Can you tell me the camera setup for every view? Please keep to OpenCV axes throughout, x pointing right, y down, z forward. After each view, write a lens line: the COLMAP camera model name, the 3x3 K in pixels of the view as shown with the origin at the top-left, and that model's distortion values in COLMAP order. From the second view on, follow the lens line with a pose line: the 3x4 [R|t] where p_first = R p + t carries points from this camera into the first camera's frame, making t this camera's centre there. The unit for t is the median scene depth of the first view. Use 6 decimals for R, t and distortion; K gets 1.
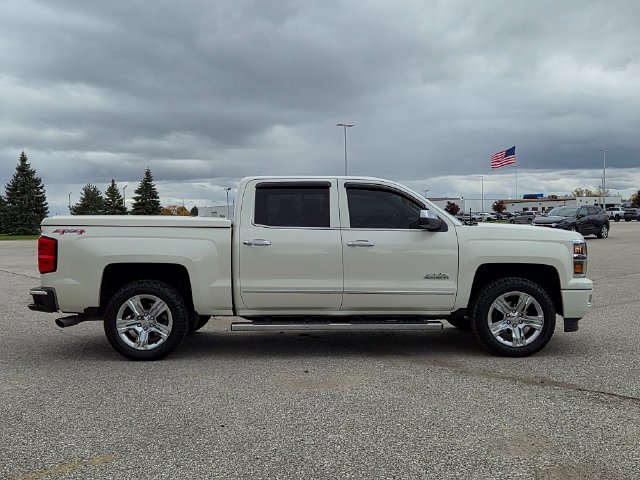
lens RADIAL K [[693.1, 0, 320.0], [0, 693.1, 240.0], [0, 0, 1]] dist [0.046950, -0.009727]
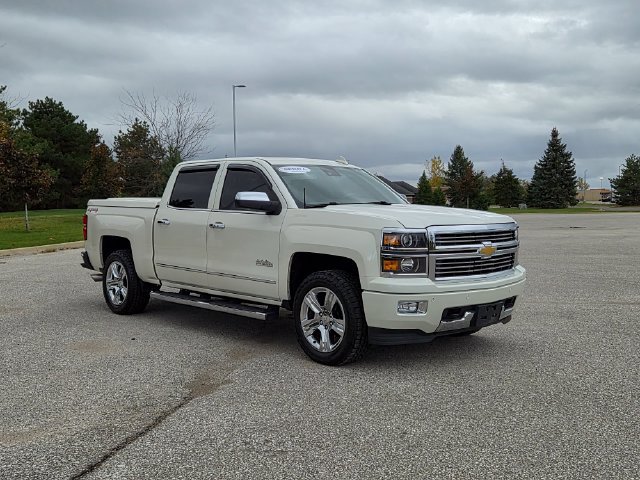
lens RADIAL K [[693.1, 0, 320.0], [0, 693.1, 240.0], [0, 0, 1]] dist [0.046950, -0.009727]
pose [[0.653275, 0.042954, -0.755902, 0.899514], [-0.012968, 0.998878, 0.045553, -0.020657], [0.757010, -0.019956, 0.653099, 0.446745]]
